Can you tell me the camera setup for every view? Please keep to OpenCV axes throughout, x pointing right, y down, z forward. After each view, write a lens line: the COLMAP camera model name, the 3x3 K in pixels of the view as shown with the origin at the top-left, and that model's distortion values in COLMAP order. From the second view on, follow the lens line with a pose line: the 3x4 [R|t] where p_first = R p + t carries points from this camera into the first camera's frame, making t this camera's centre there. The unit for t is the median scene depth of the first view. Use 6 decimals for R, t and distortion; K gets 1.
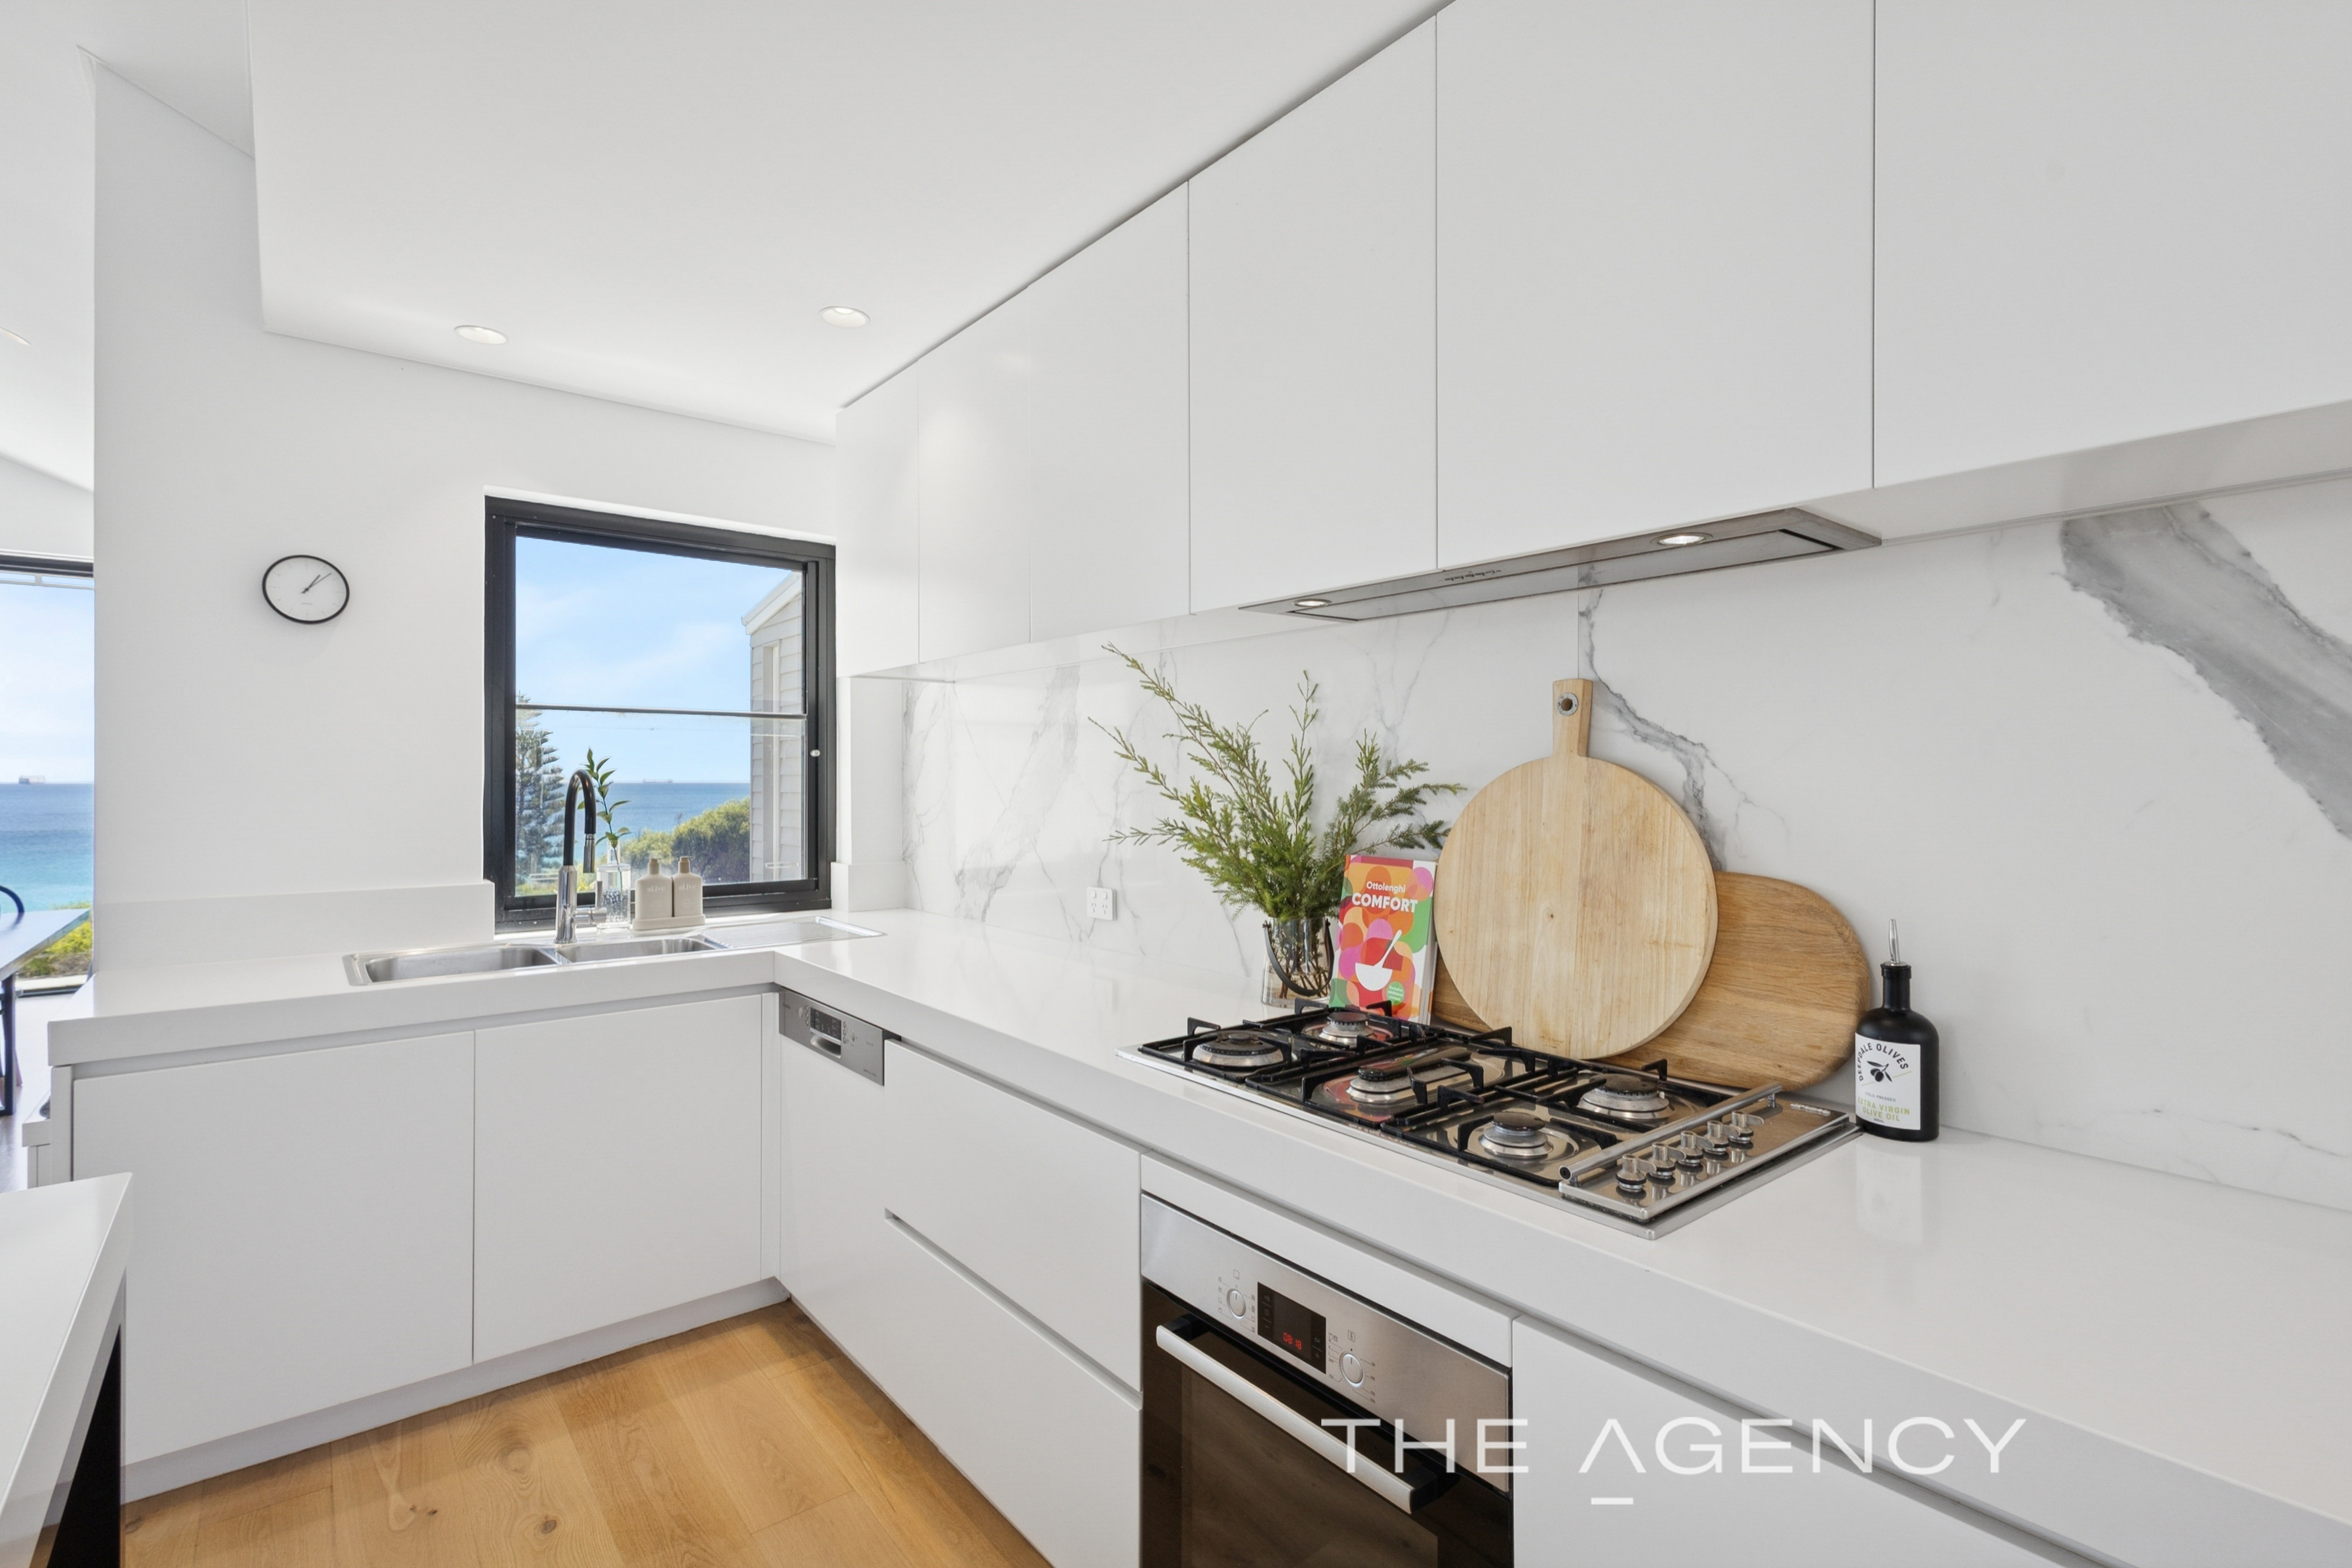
lens RADIAL K [[1085.1, 0, 1203.7], [0, 1085.1, 788.7], [0, 0, 1]] dist [0.014225, -0.003341]
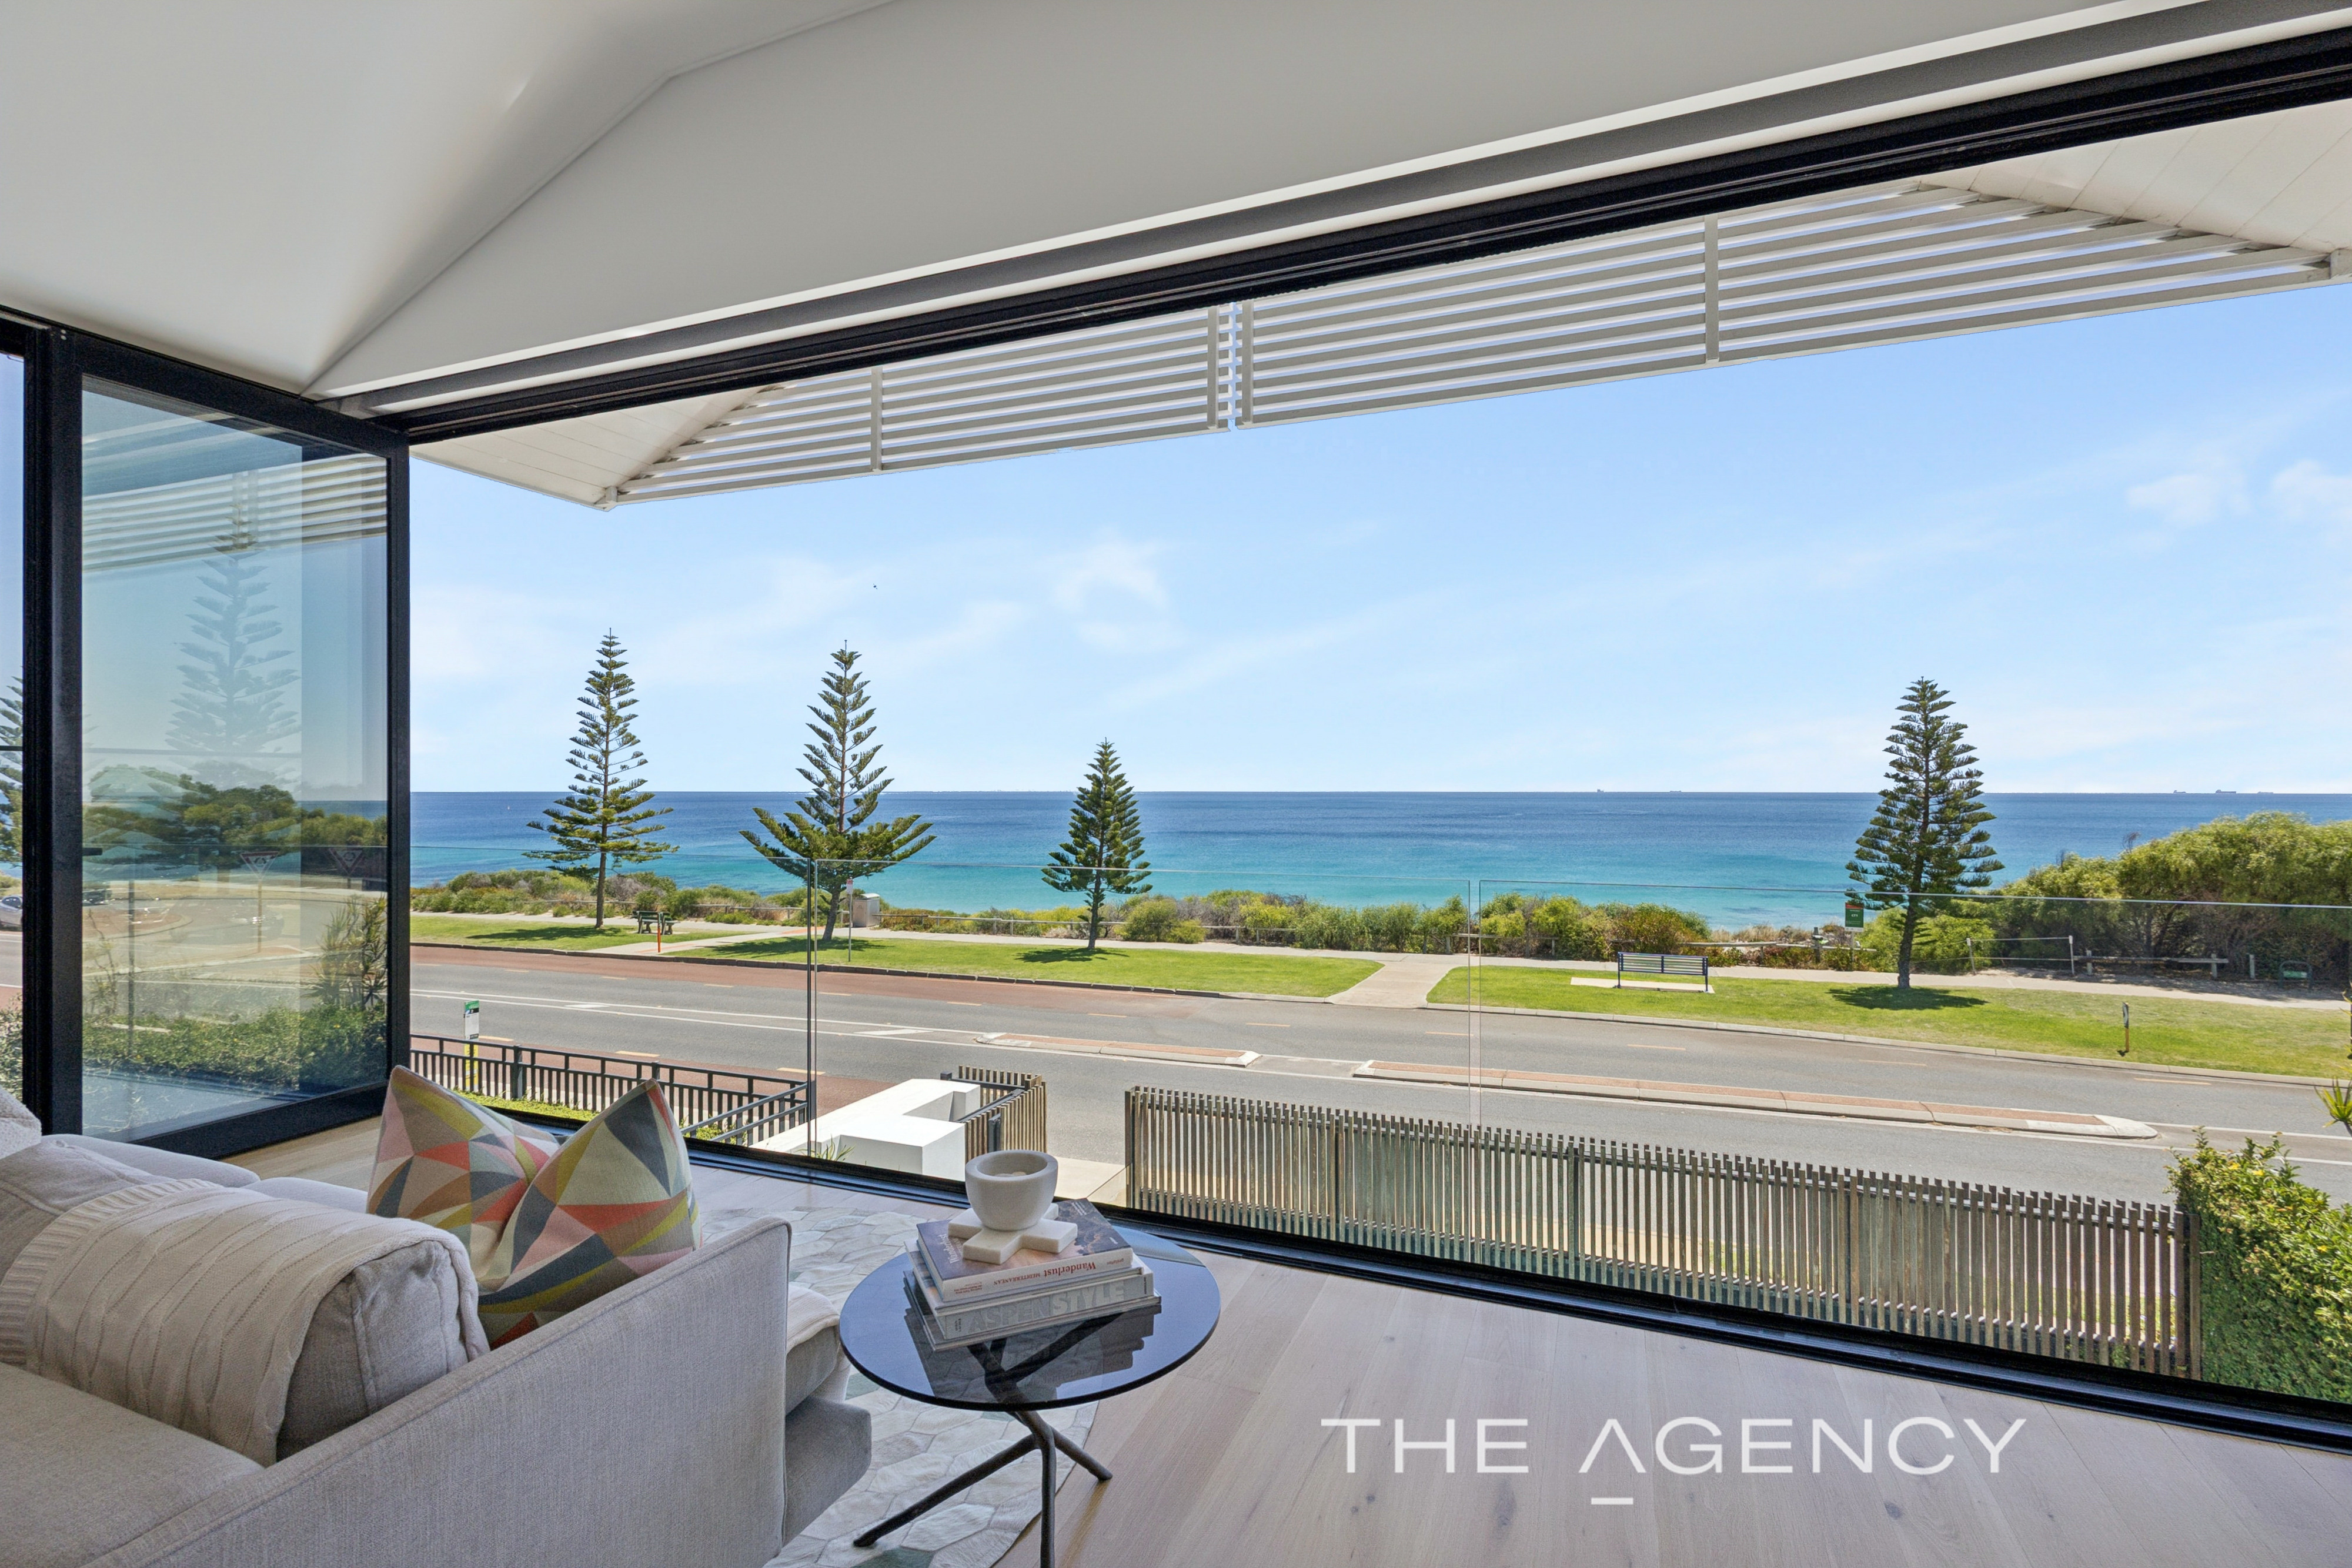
lens RADIAL K [[1085.1, 0, 1161.3], [0, 1085.1, 791.8], [0, 0, 1]] dist [0.014225, -0.003341]
pose [[0.466759, 0.002784, -0.884380, -3.190790], [-0.006695, 0.999978, -0.000385, 0.003836], [0.884359, 0.006101, 0.466767, 2.312053]]
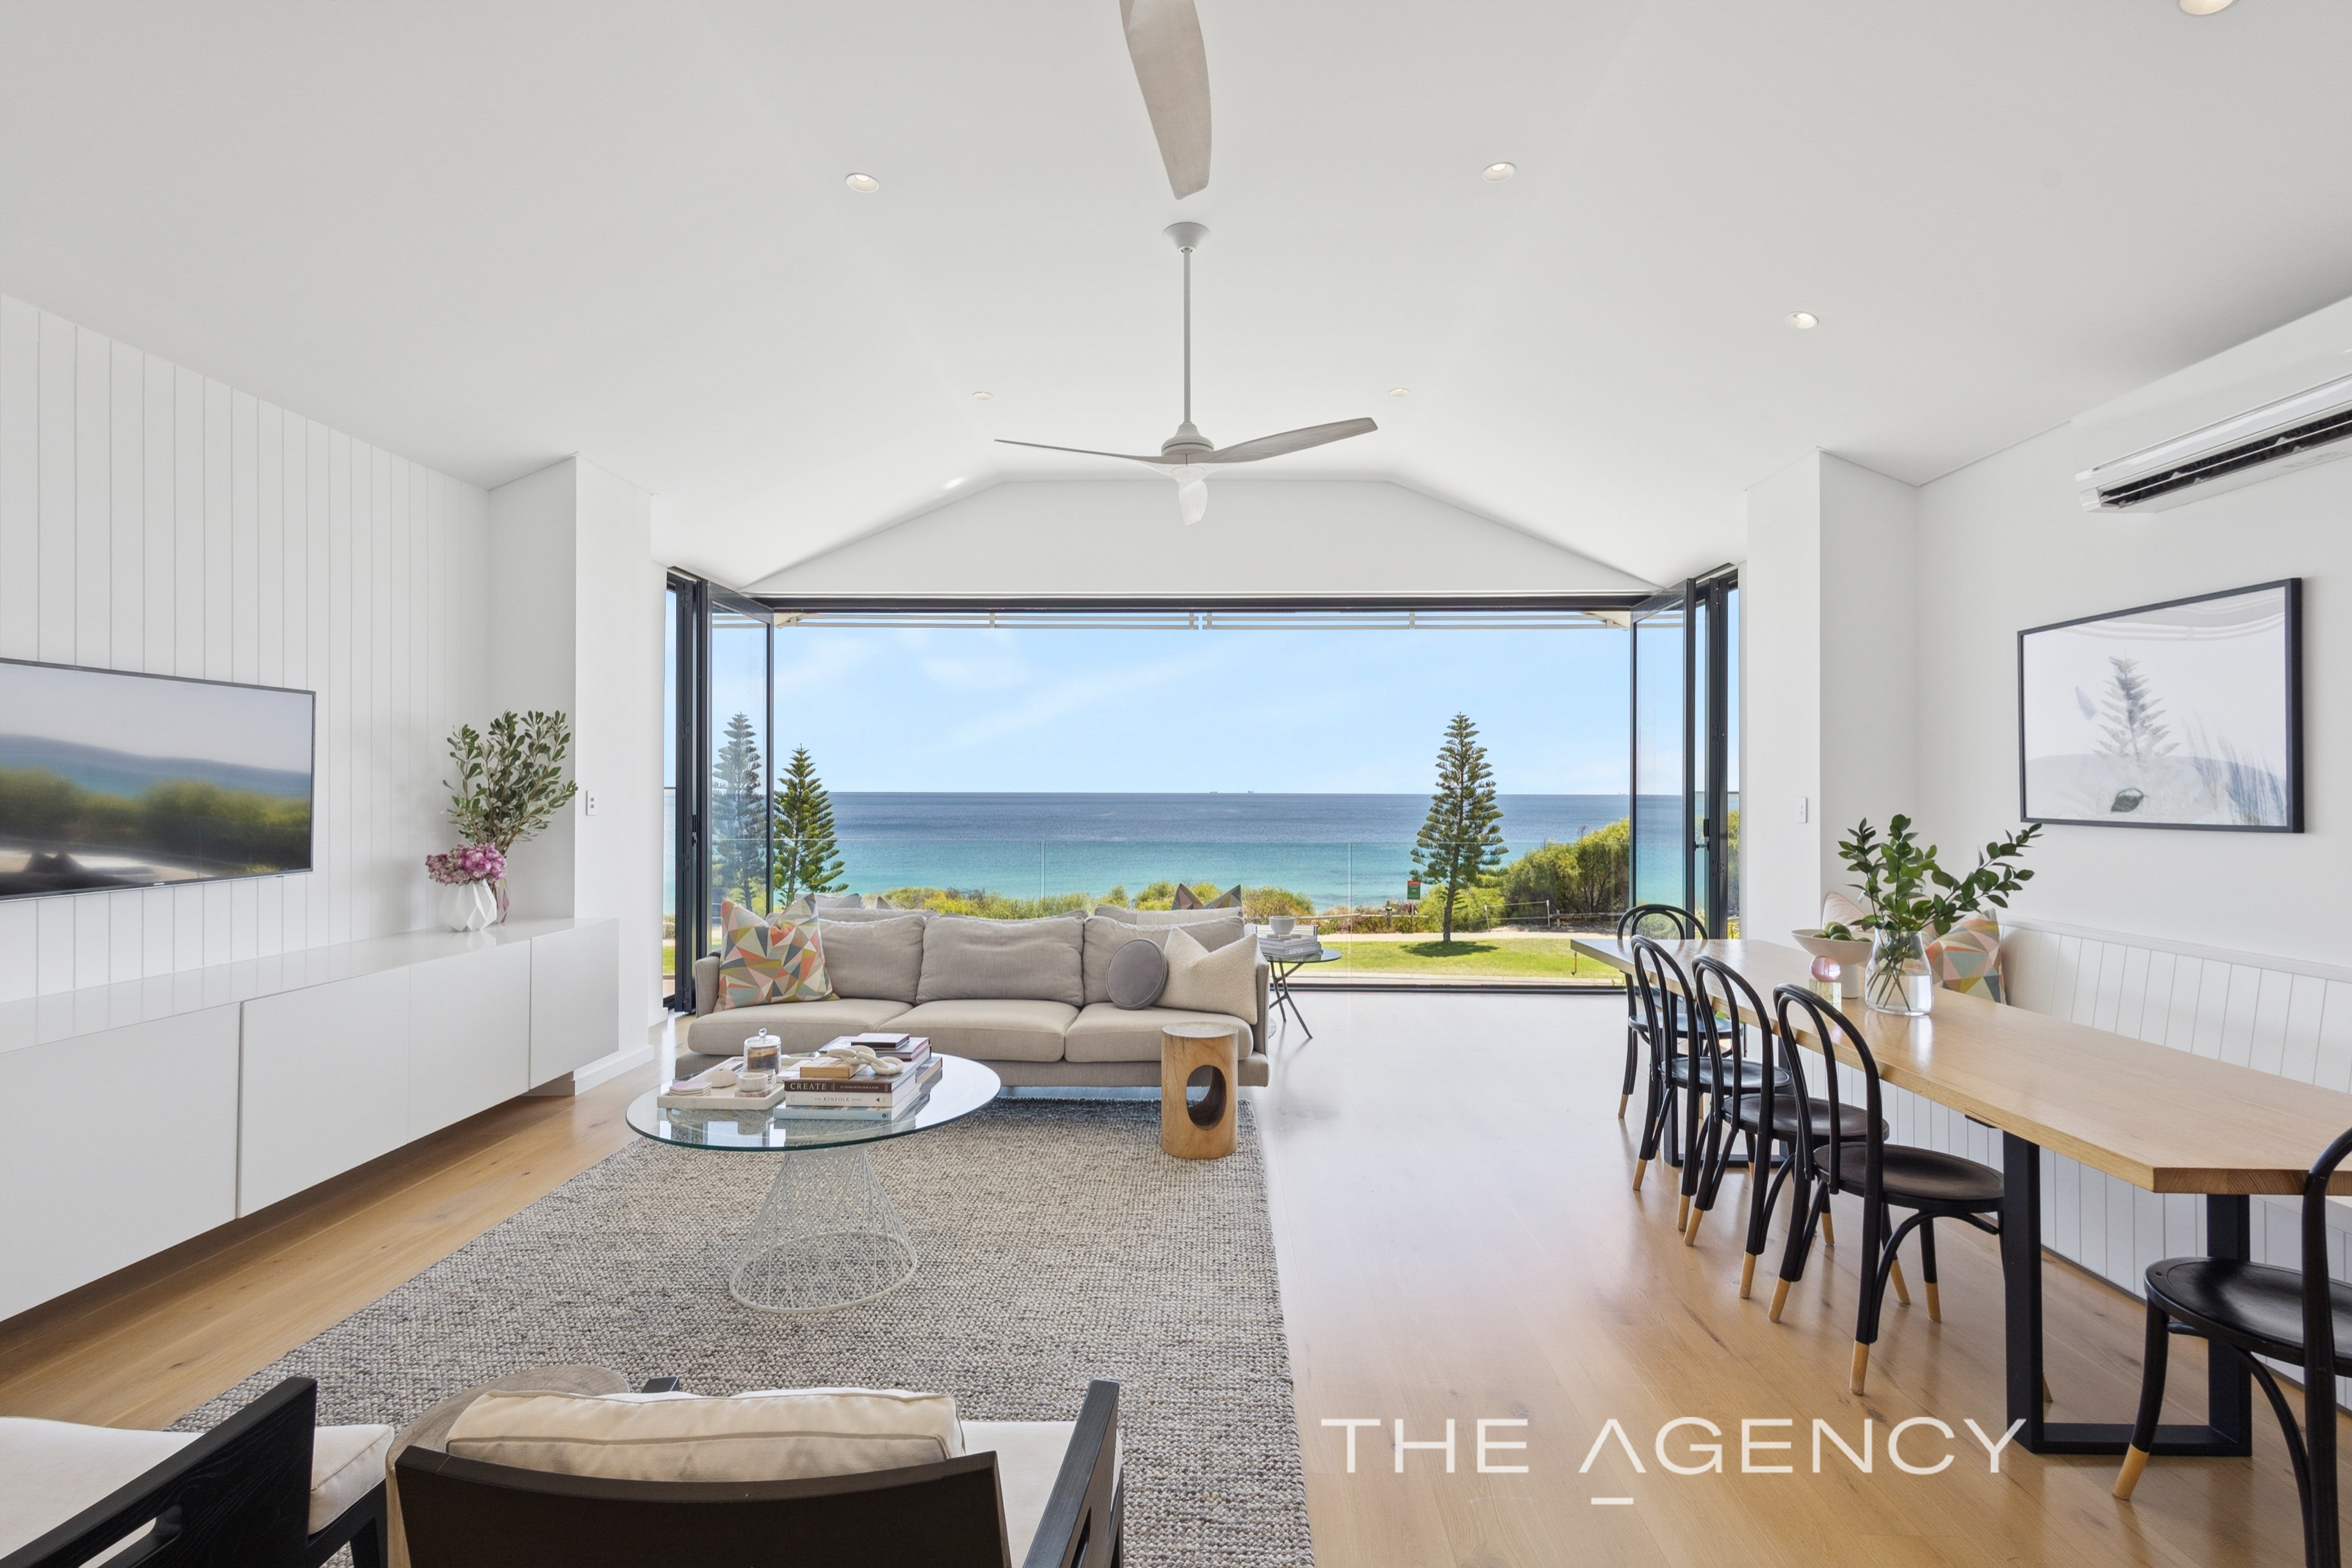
lens RADIAL K [[1085.1, 0, 1162.9], [0, 1085.1, 786.3], [0, 0, 1]] dist [0.014225, -0.003341]
pose [[0.738892, -0.000608, -0.673824, -2.030216], [-0.008173, 0.999918, -0.009865, -0.018745], [0.673774, 0.012796, 0.738826, -0.085855]]
